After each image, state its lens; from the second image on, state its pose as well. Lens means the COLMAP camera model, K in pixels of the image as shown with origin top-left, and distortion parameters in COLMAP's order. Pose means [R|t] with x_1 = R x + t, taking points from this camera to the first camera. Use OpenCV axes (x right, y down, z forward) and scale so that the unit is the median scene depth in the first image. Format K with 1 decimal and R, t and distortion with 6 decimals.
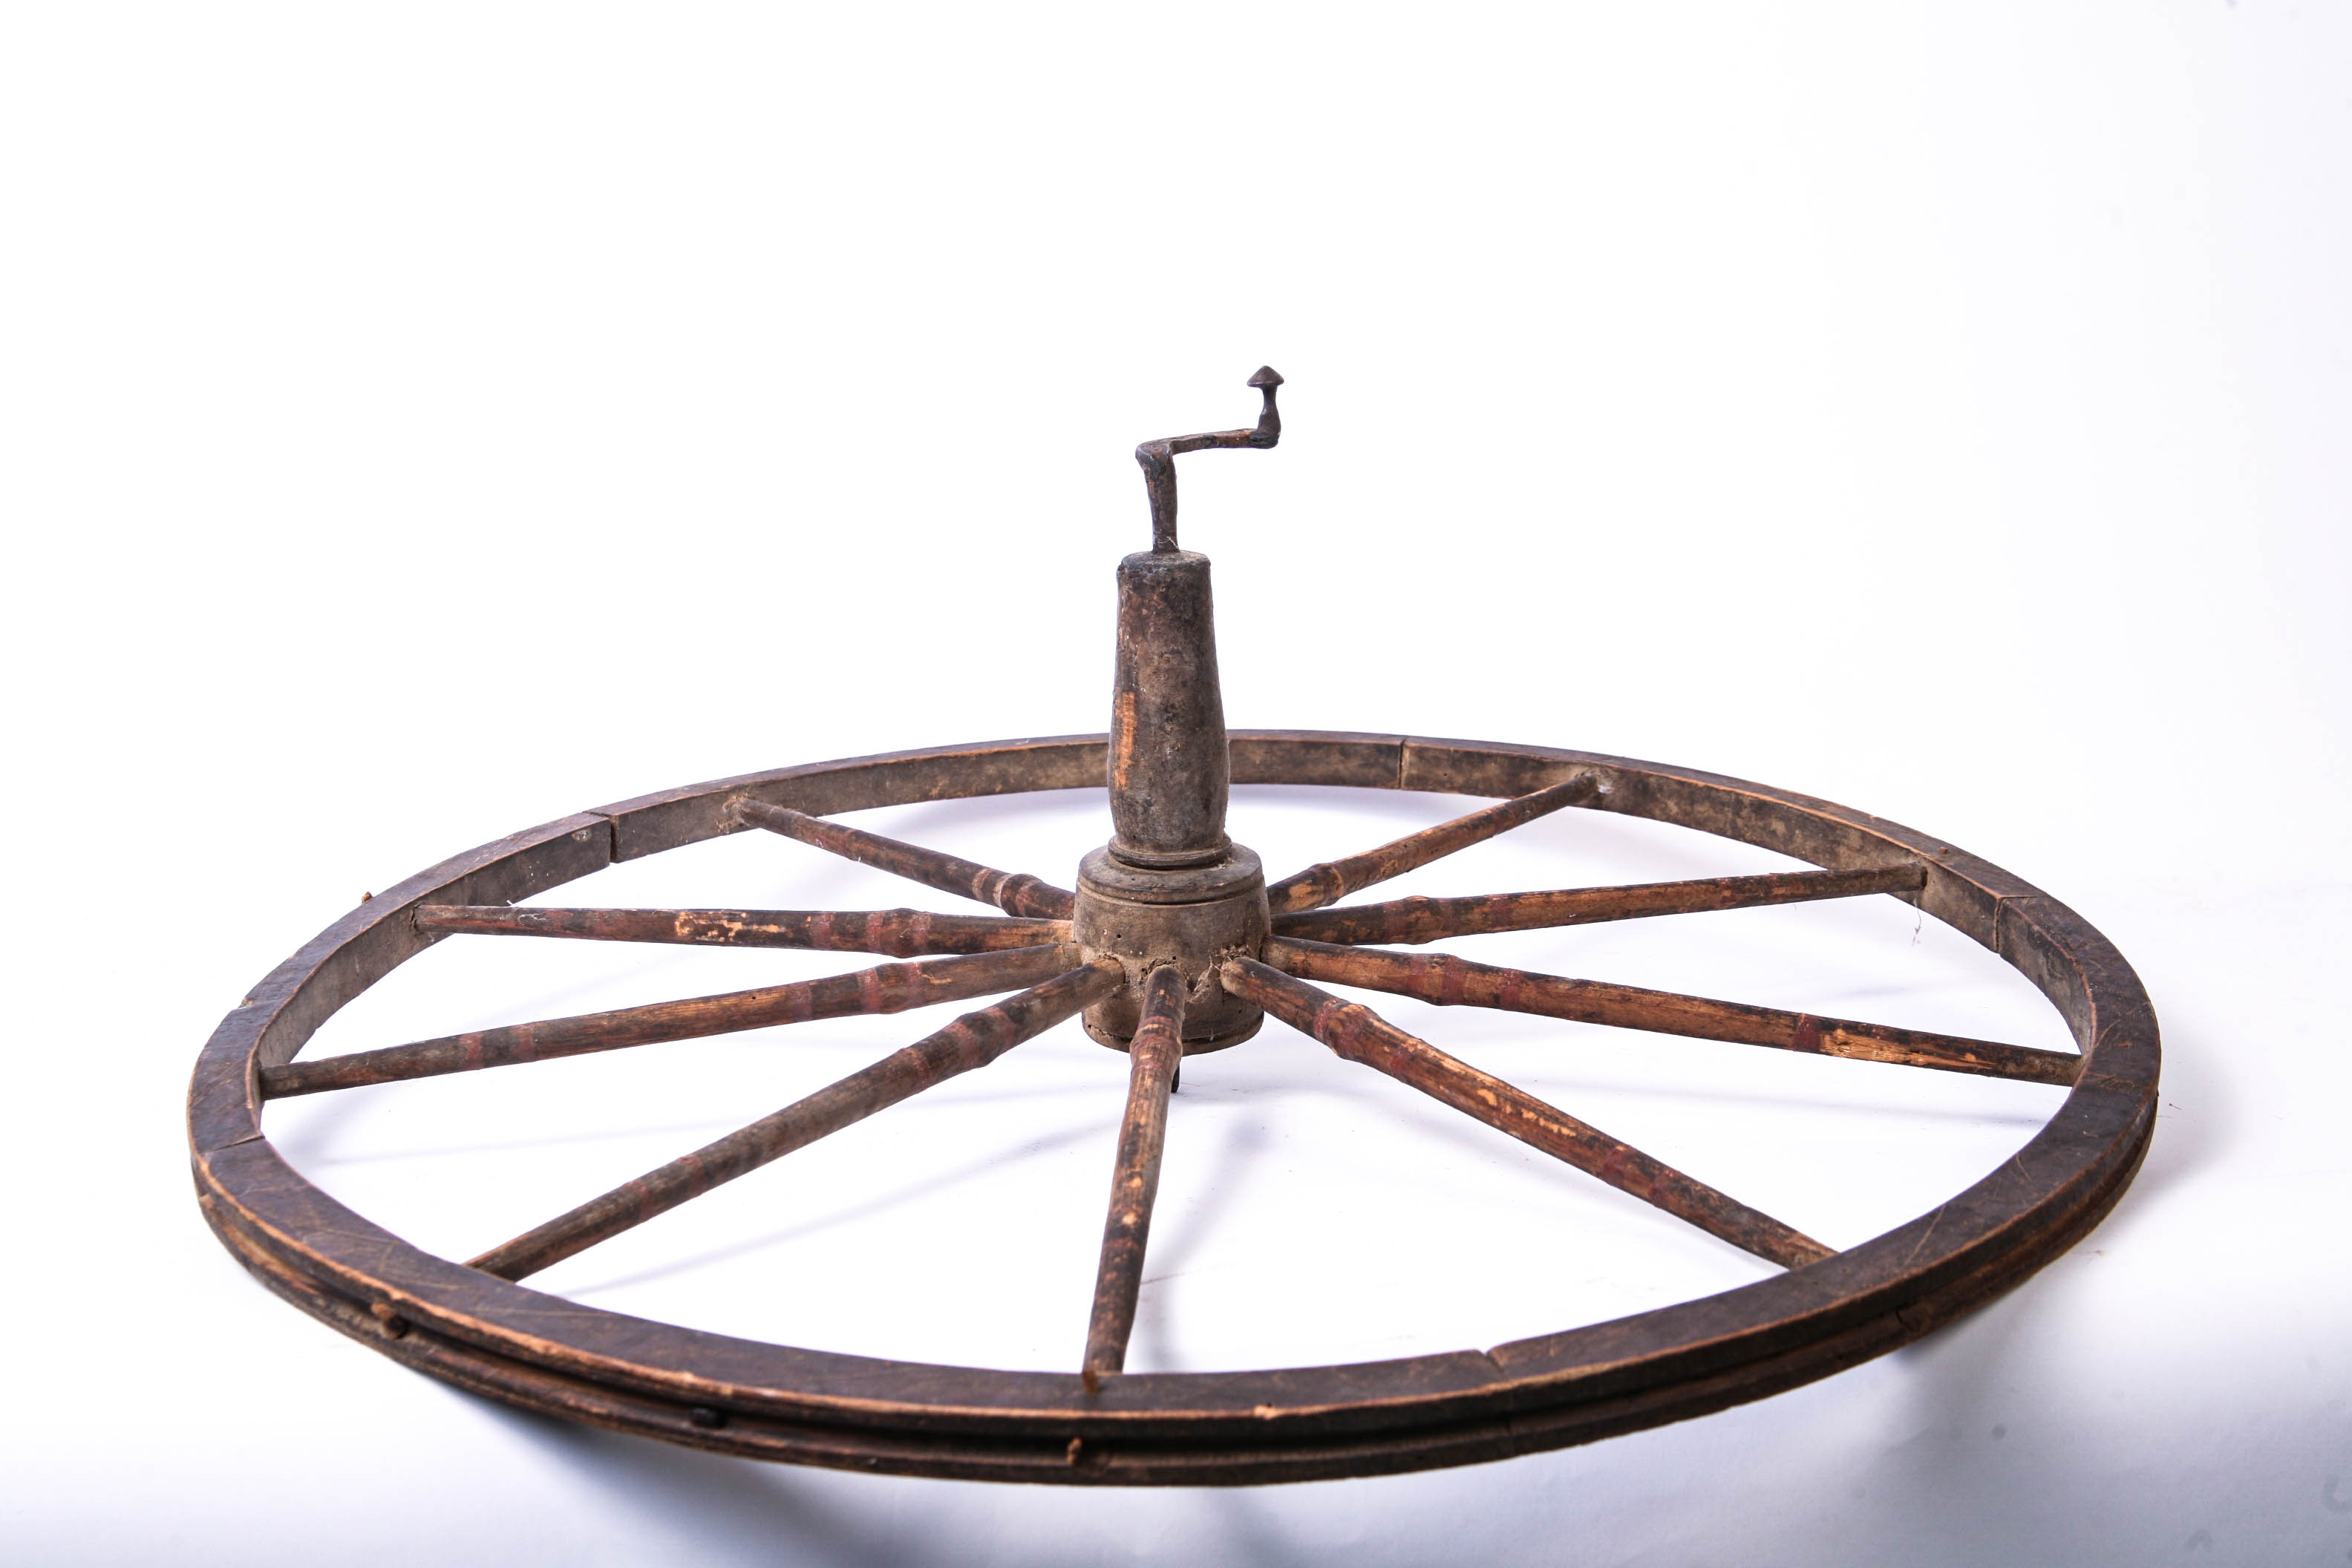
lens RADIAL K [[2876.4, 0, 1174.7], [0, 2876.4, 778.9], [0, 0, 1]] dist [-0.056406, 0.000000]
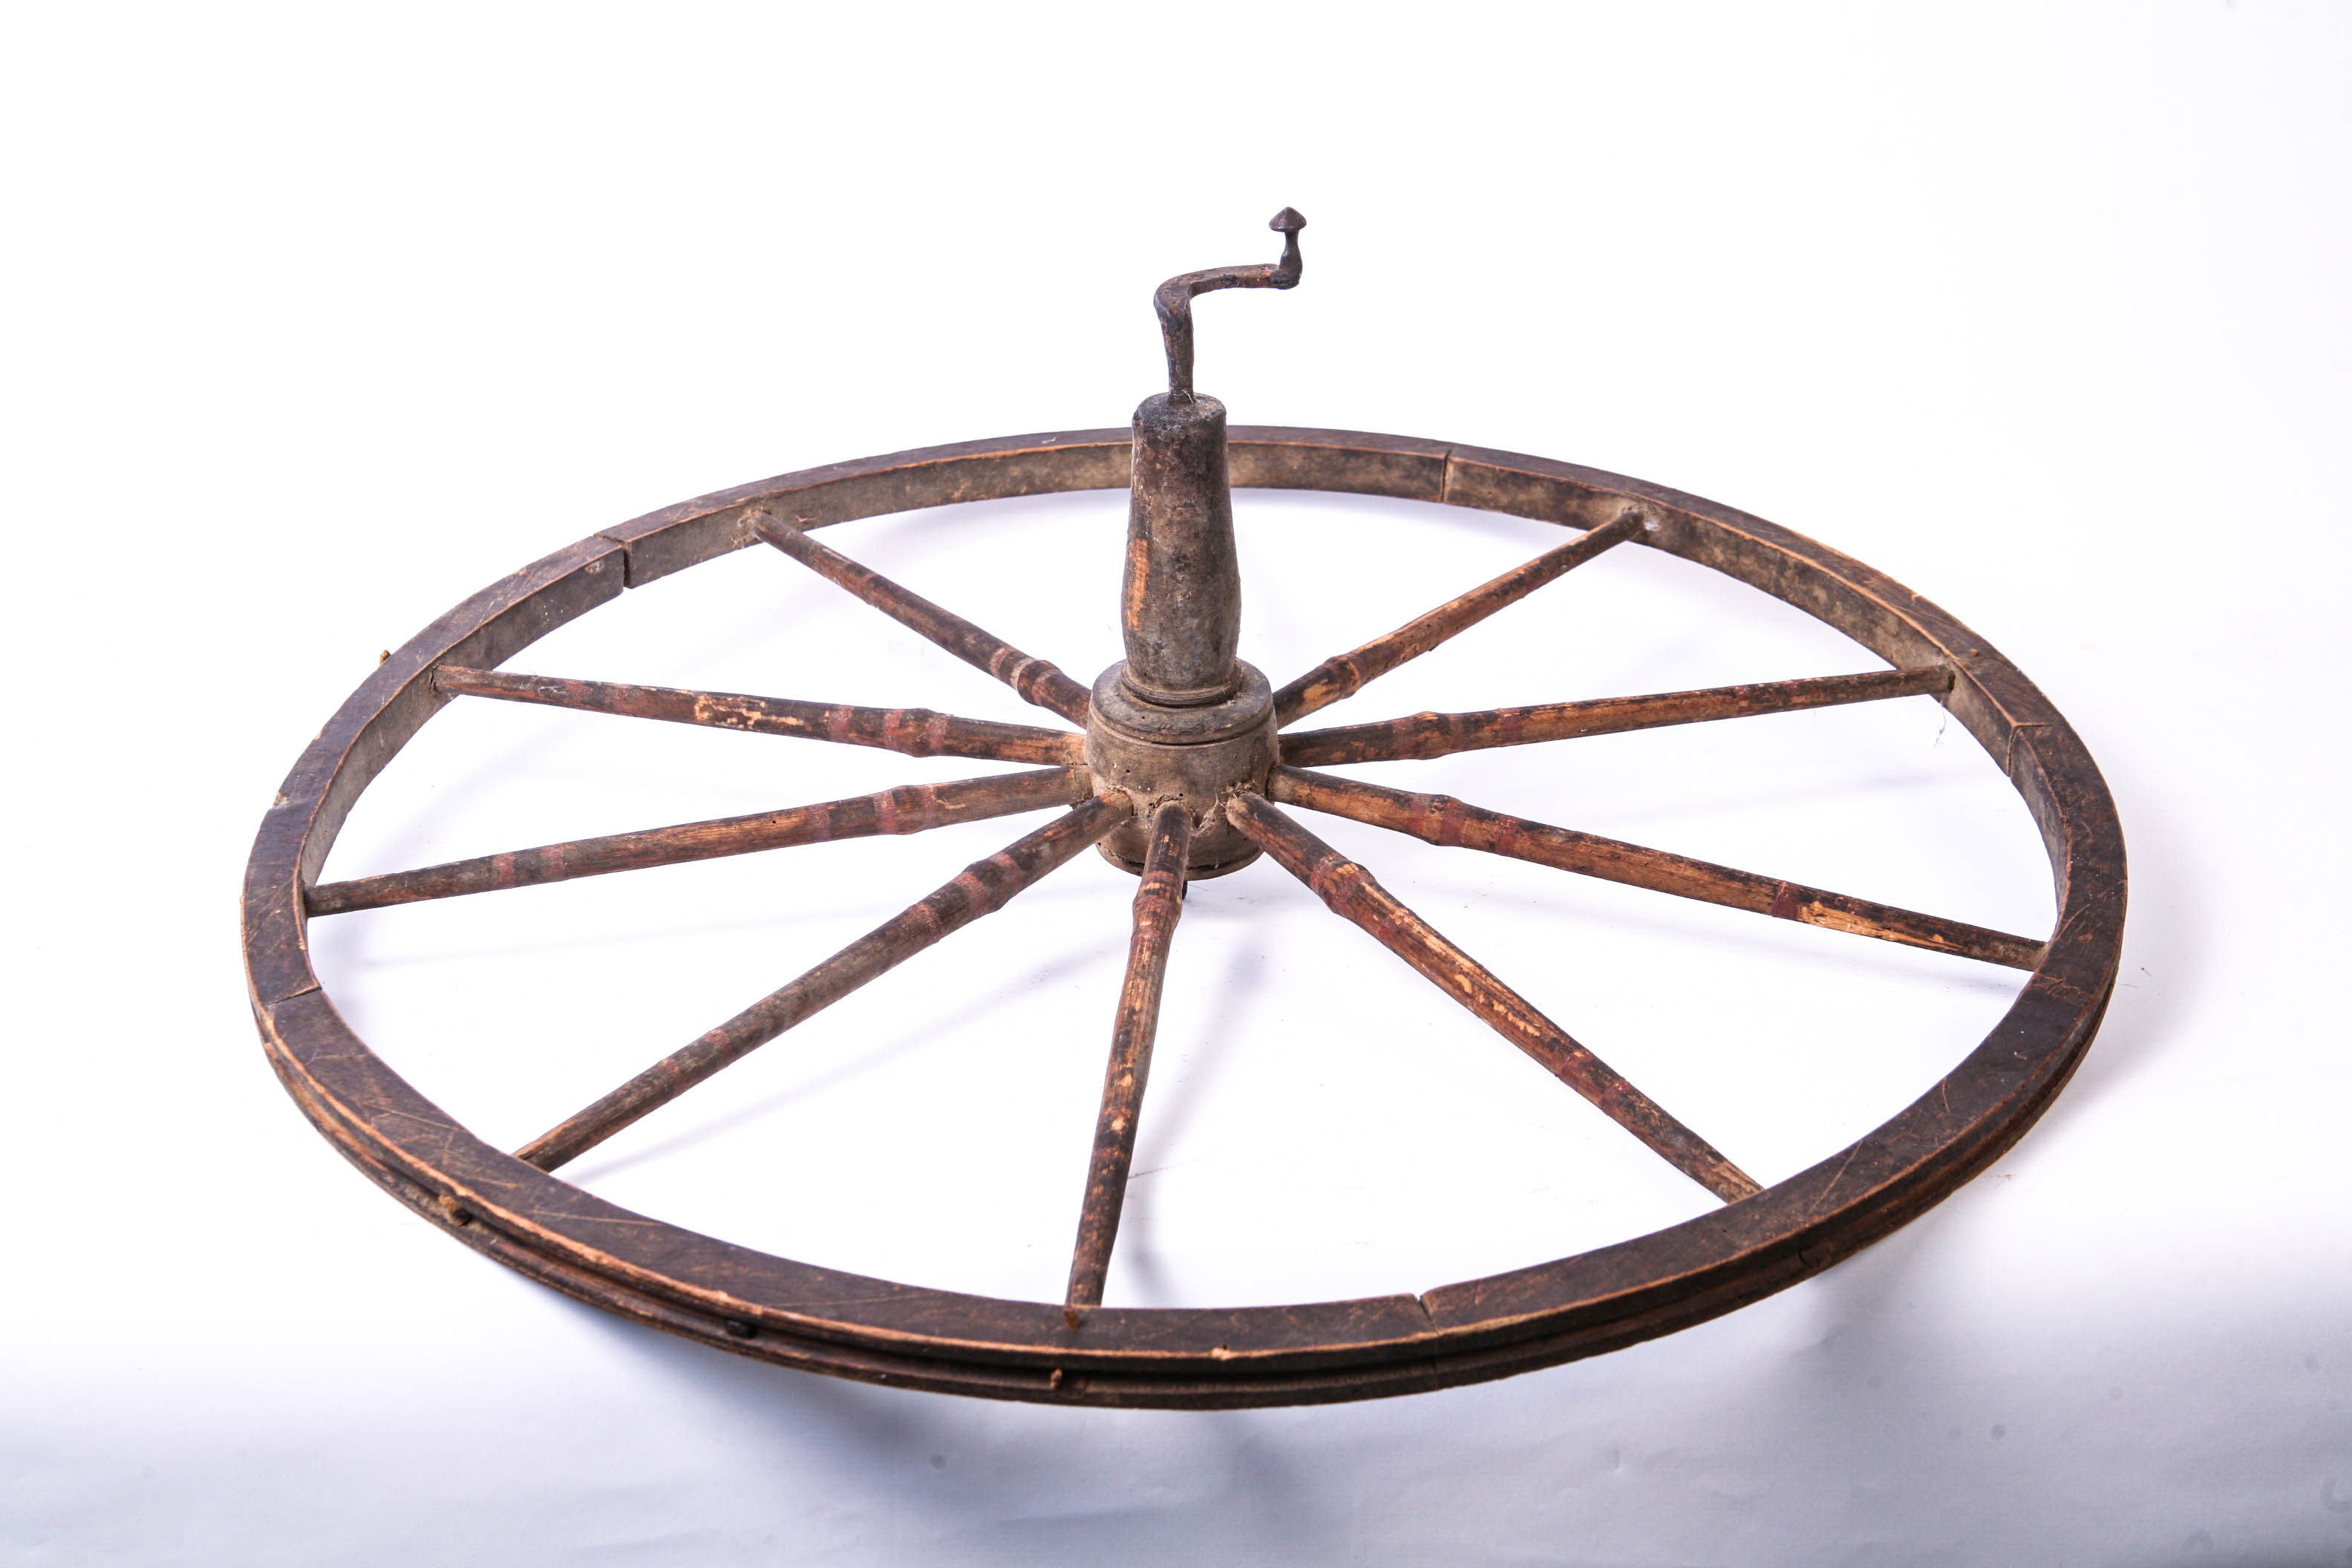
lens RADIAL K [[3670.9, 0, 1175.5], [0, 3670.9, 785.0], [0, 0, 1]] dist [-0.042673, 0.000000]
pose [[0.999215, 0.028998, -0.026986, 0.033227], [-0.021822, 0.971525, 0.235932, -0.251404], [0.033059, -0.235158, 0.971395, -0.275495]]
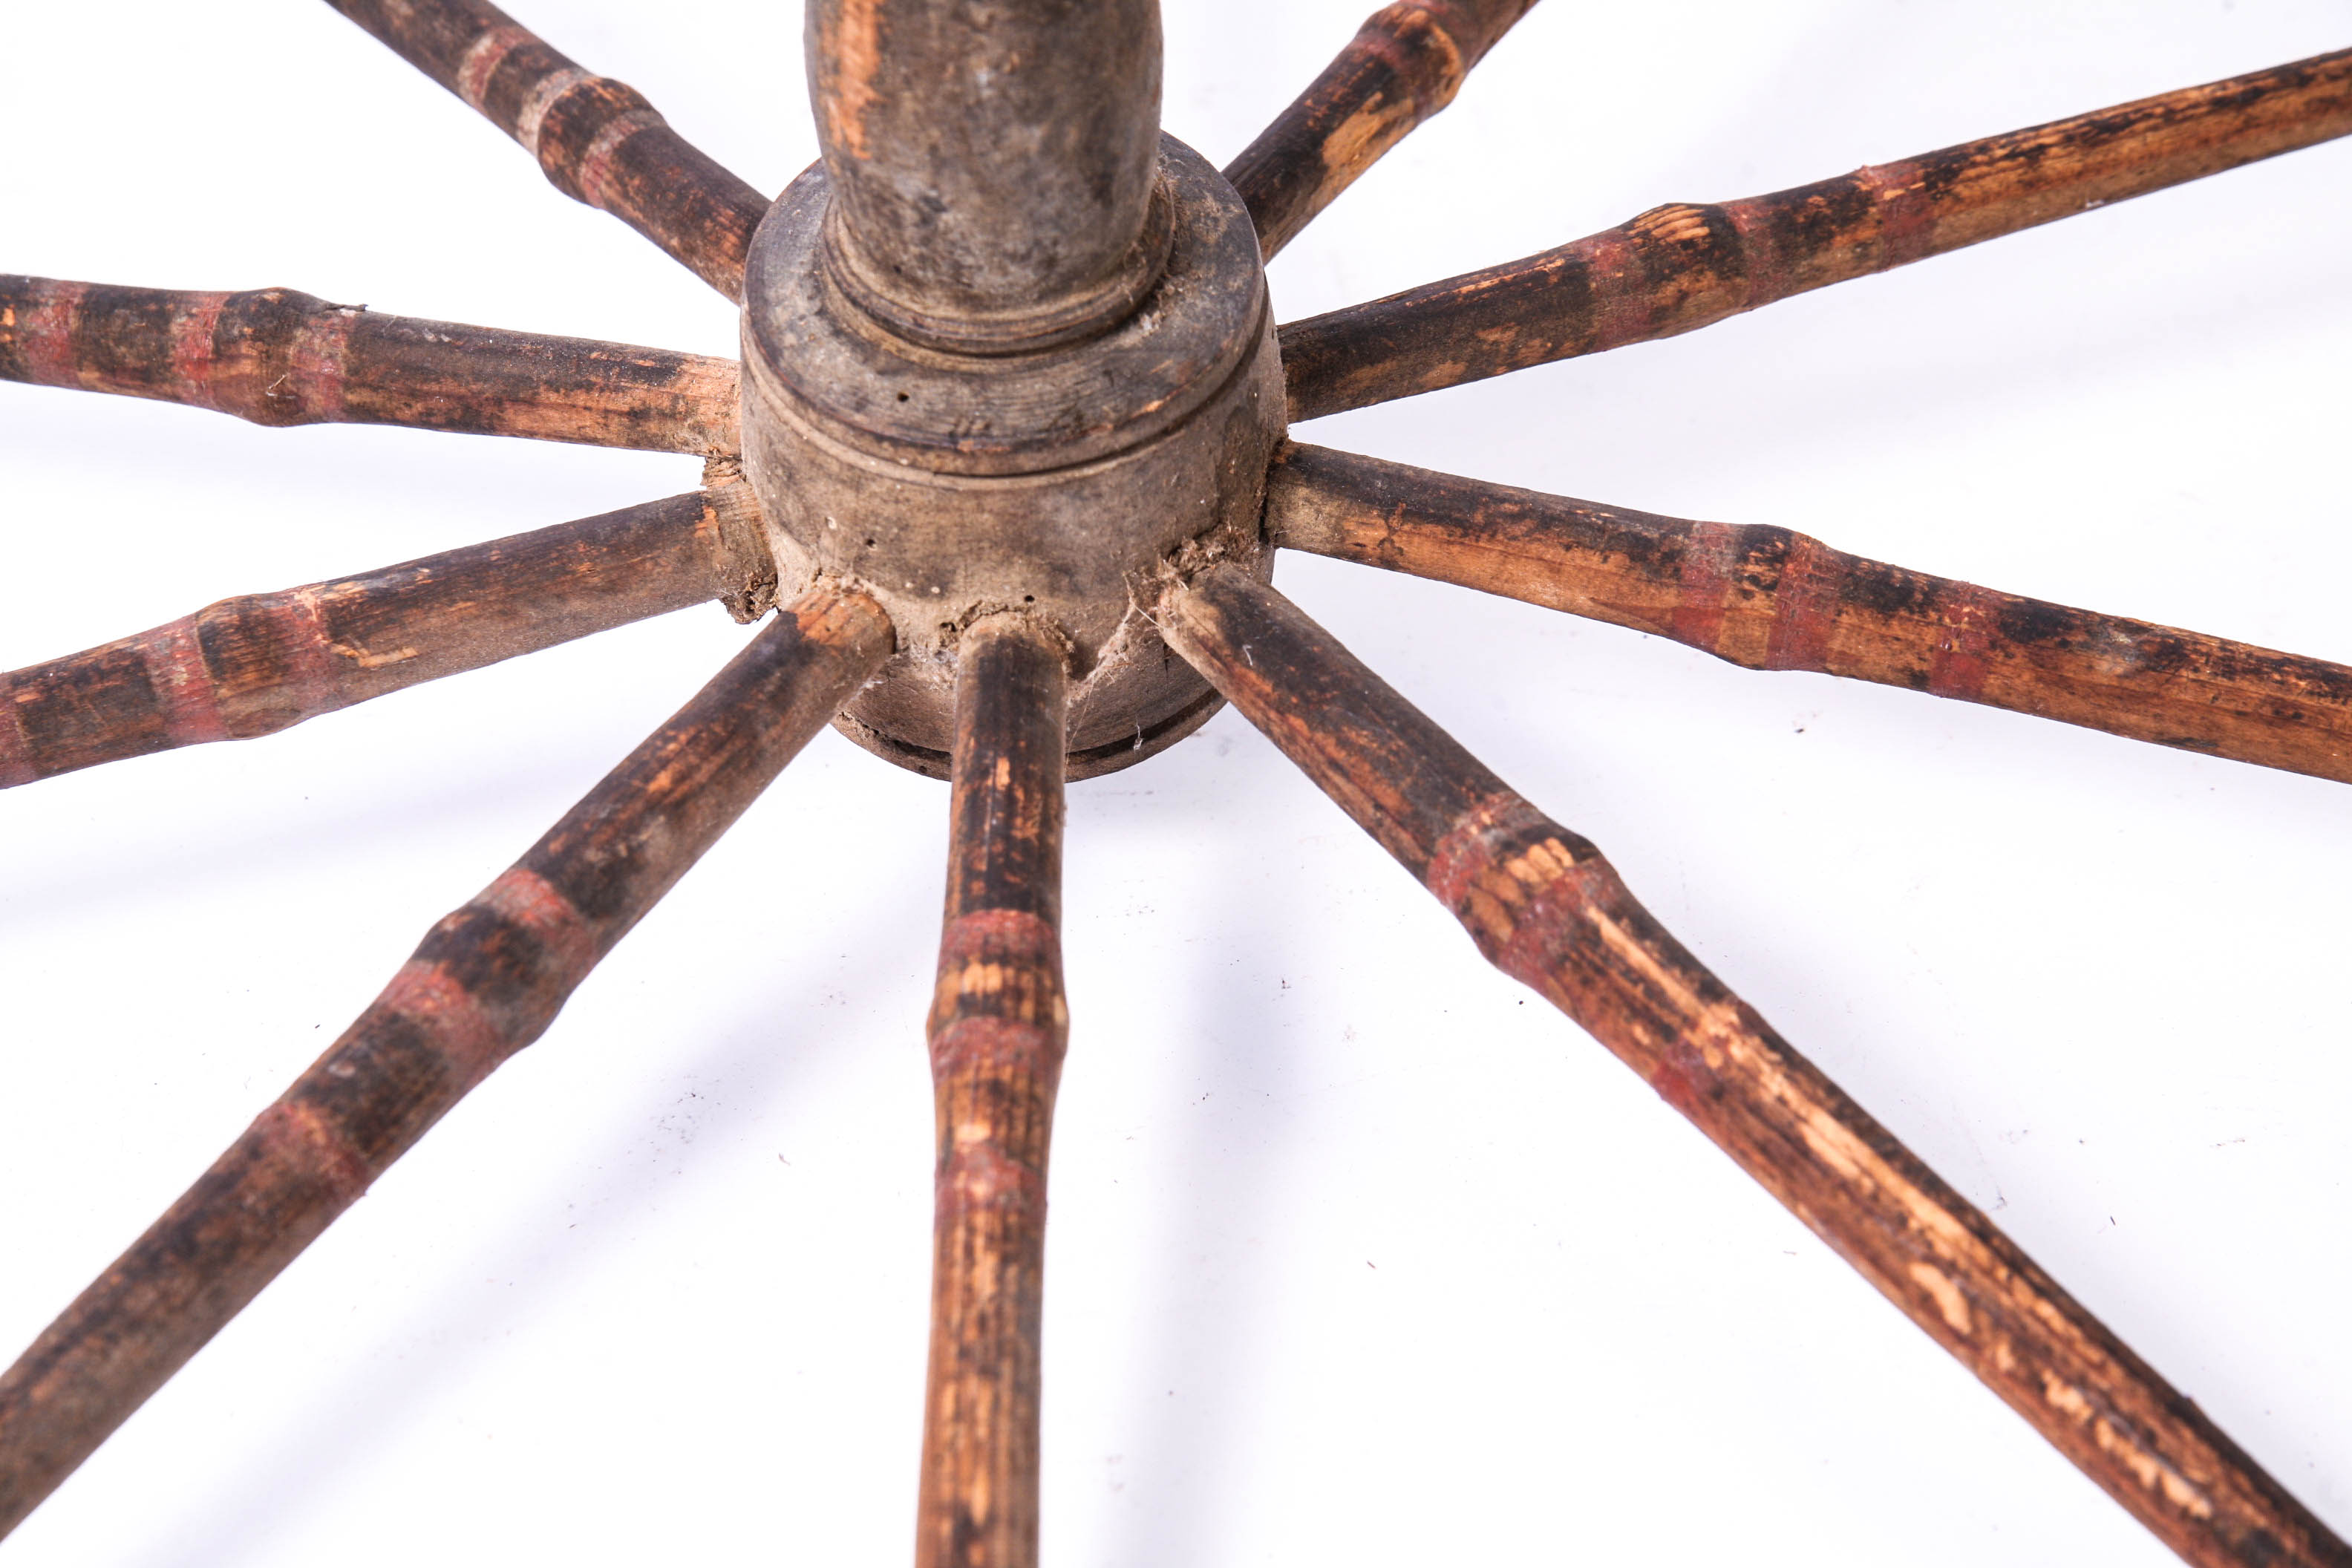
lens RADIAL K [[4513.0, 0, 1183.2], [0, 4513.0, 794.8], [0, 0, 1]] dist [0.073489, 0.000000]
pose [[0.998500, -0.047991, 0.026342, 0.003039], [0.025982, 0.838947, 0.543593, -0.223897], [-0.048188, -0.542093, 0.838935, 0.512807]]
